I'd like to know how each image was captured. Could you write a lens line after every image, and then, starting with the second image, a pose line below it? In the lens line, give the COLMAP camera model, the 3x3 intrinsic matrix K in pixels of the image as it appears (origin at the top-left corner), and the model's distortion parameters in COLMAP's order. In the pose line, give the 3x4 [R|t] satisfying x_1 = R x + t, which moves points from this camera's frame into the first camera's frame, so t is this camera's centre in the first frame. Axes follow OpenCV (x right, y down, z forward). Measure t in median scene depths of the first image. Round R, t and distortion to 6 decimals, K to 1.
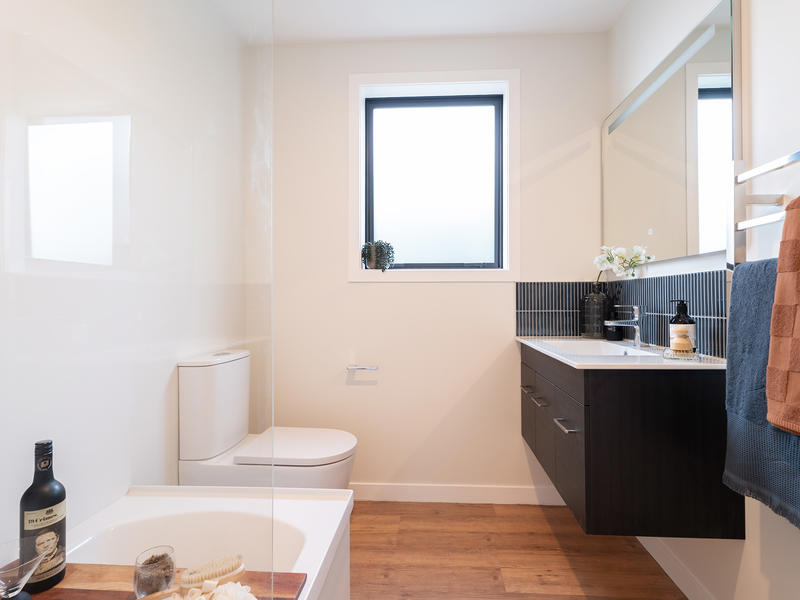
lens RADIAL K [[411.5, 0, 400.0], [0, 411.5, 300.0], [0, 0, 1]] dist [0.003127, 0.001034]
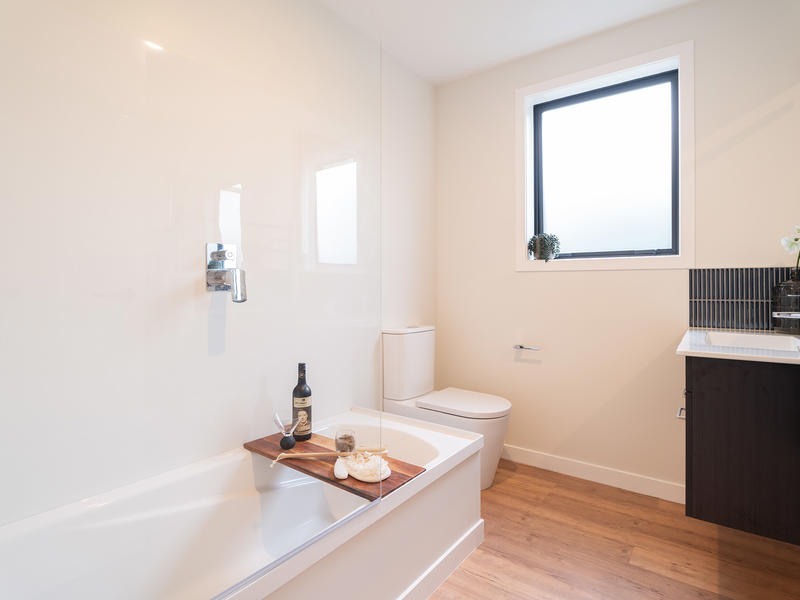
lens RADIAL K [[420.5, 0, 400.0], [0, 420.5, 300.0], [0, 0, 1]] dist [-0.002645, -0.001577]
pose [[0.834041, 0.019760, -0.551349, 0.294353], [-0.004484, 0.999568, 0.029041, 0.002417], [0.551685, -0.021749, 0.833769, -0.176995]]
